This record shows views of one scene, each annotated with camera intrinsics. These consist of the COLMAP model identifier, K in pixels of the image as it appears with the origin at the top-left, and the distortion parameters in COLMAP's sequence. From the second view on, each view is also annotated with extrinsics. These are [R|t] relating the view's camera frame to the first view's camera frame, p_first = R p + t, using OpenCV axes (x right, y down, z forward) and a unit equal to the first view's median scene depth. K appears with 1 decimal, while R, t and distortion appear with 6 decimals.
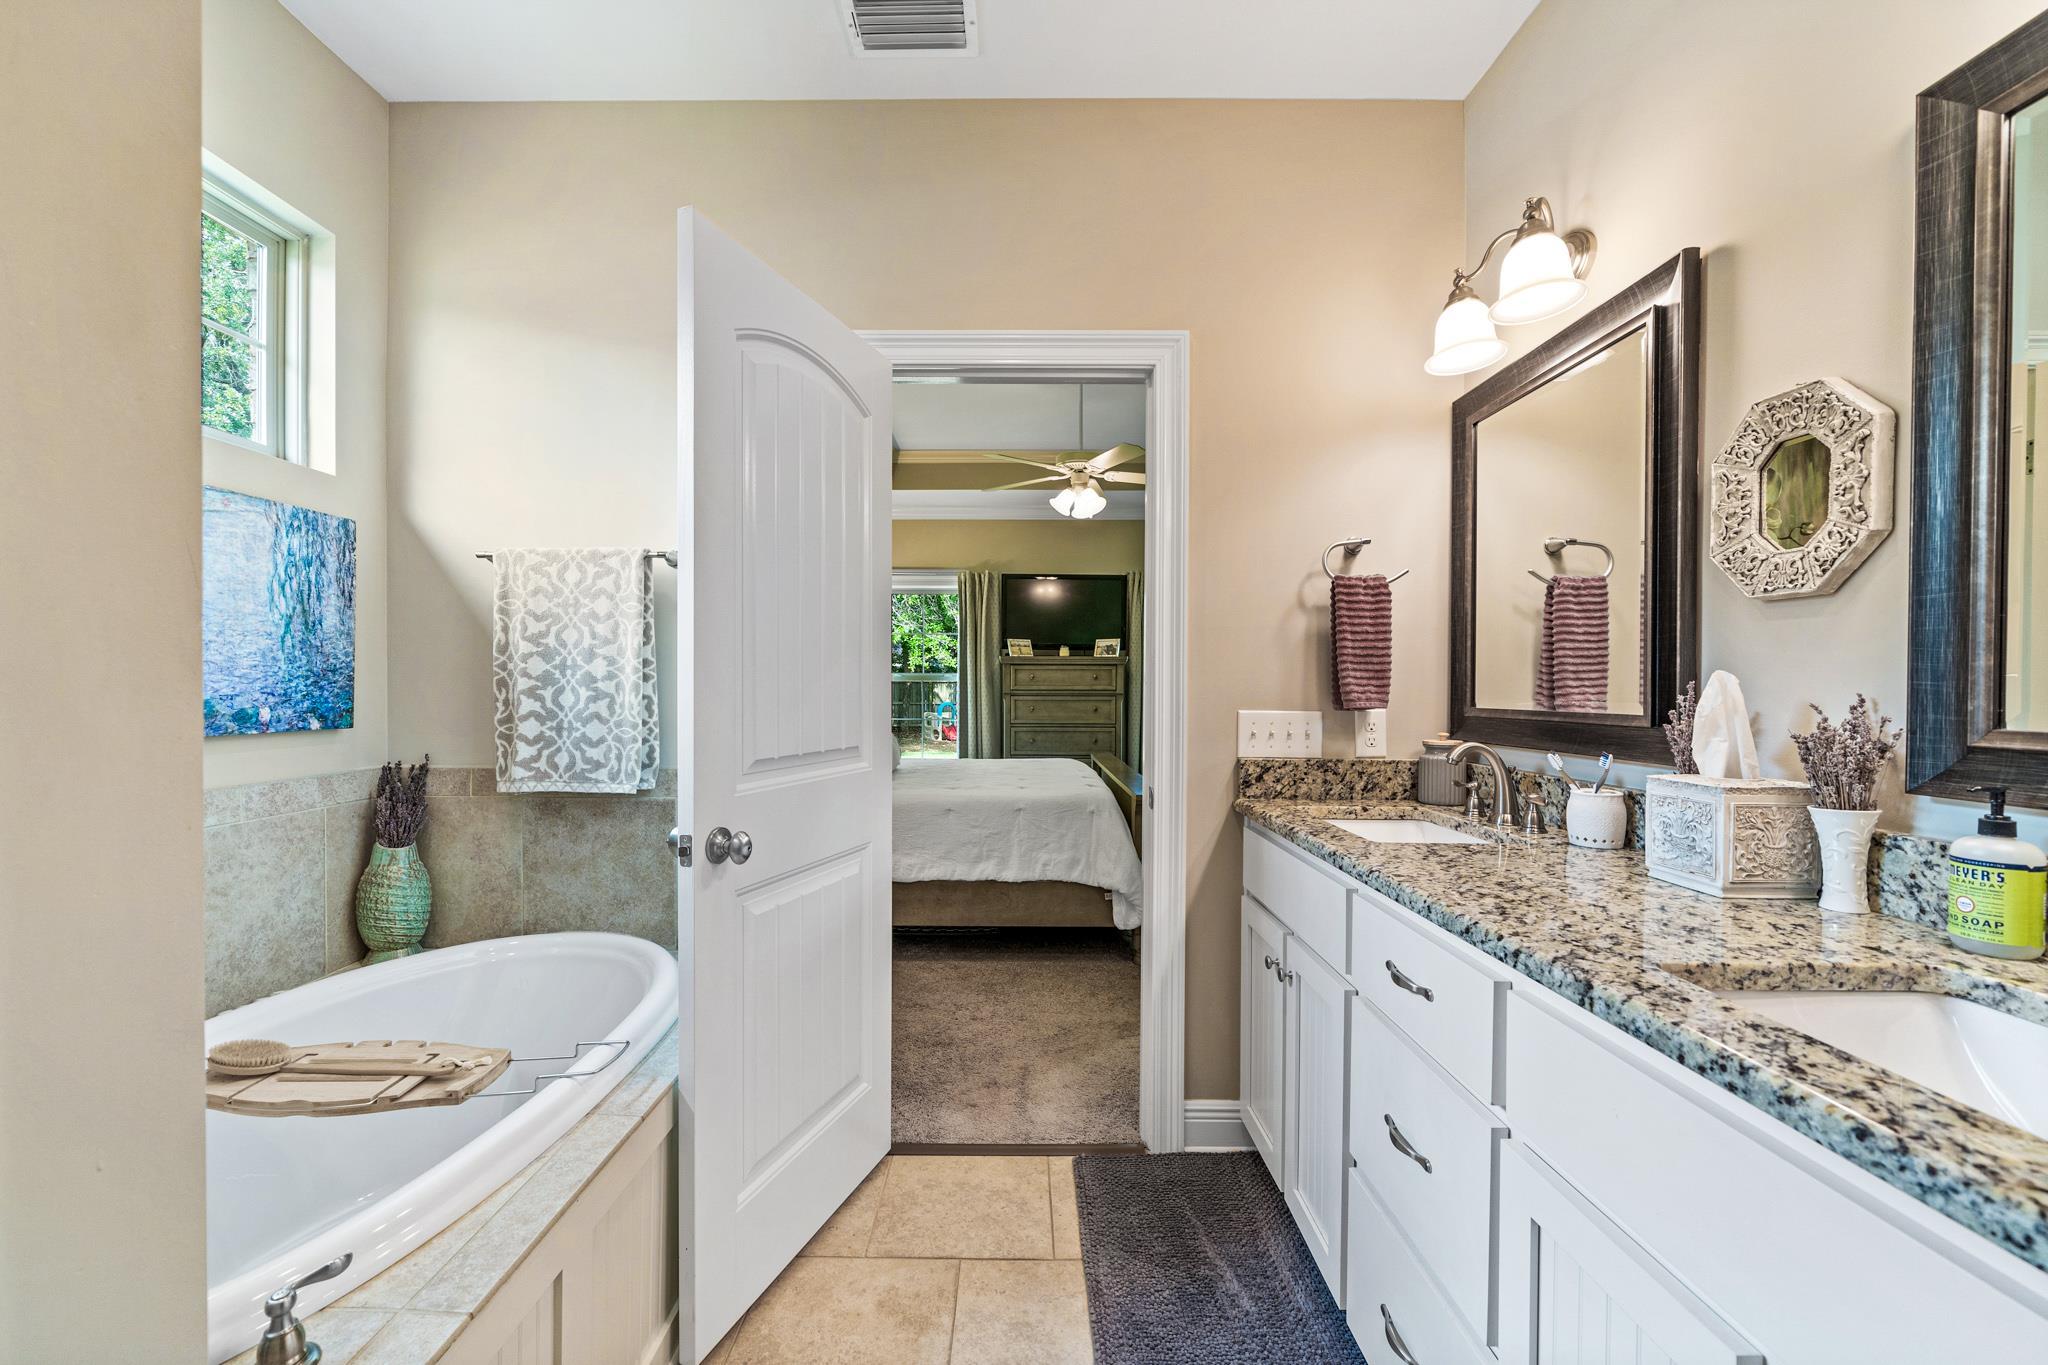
lens RADIAL K [[788.8, 0, 1021.5], [0, 788.8, 694.0], [0, 0, 1]] dist [-0.004612, 0.000846]
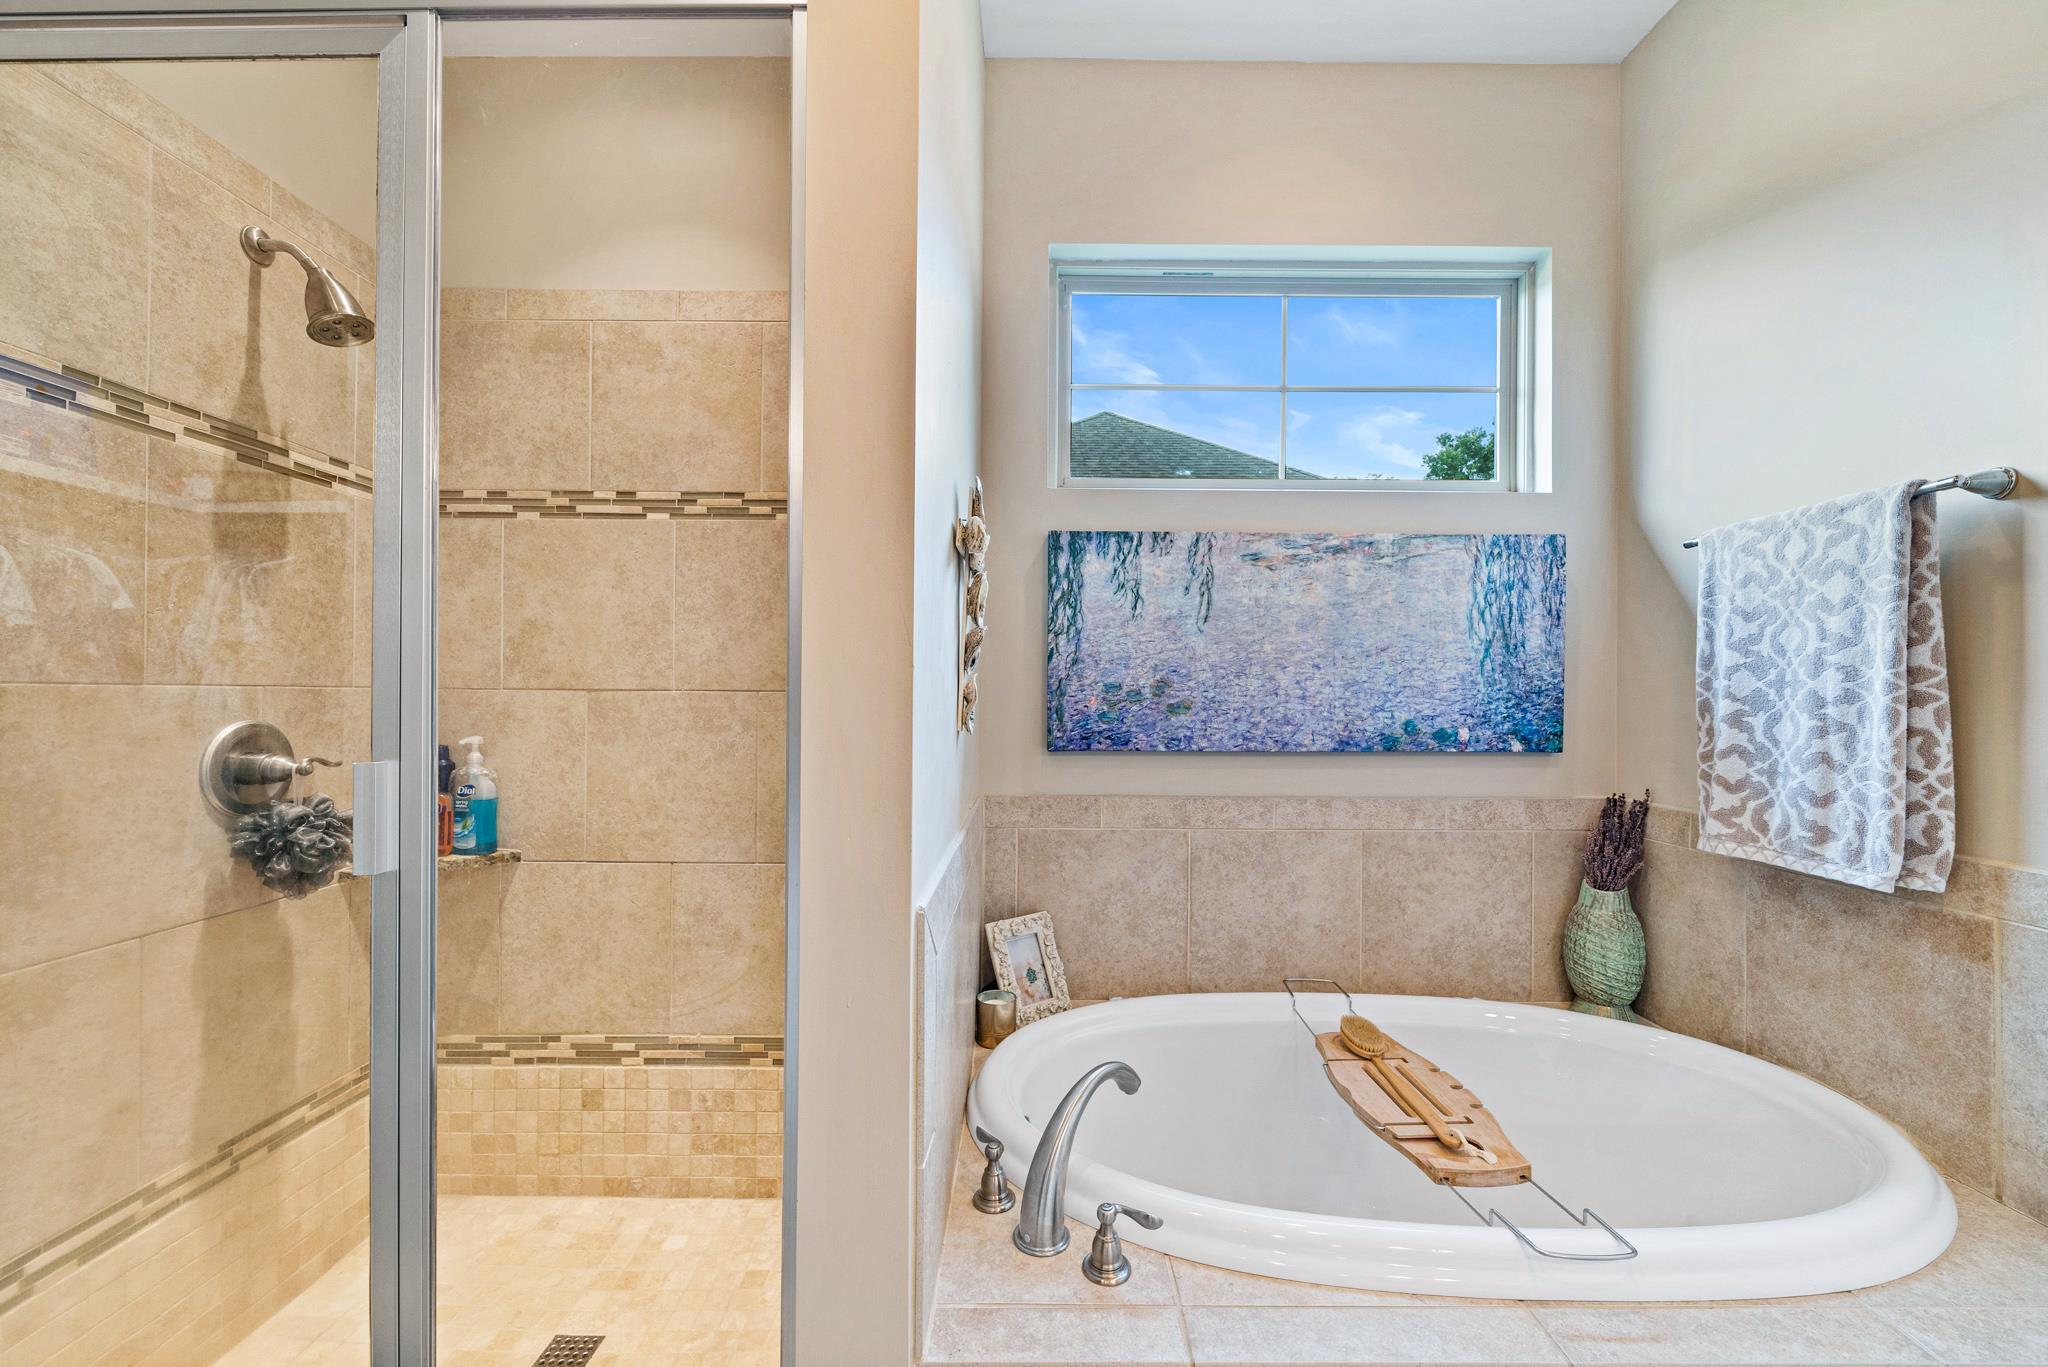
lens RADIAL K [[788.8, 0, 951.4], [0, 788.8, 692.2], [0, 0, 1]] dist [-0.004612, 0.000846]
pose [[-0.006300, -0.010986, -0.999920, 0.111192], [-0.016358, 0.999807, -0.010882, -0.007709], [0.999846, 0.016288, -0.006478, 0.281746]]
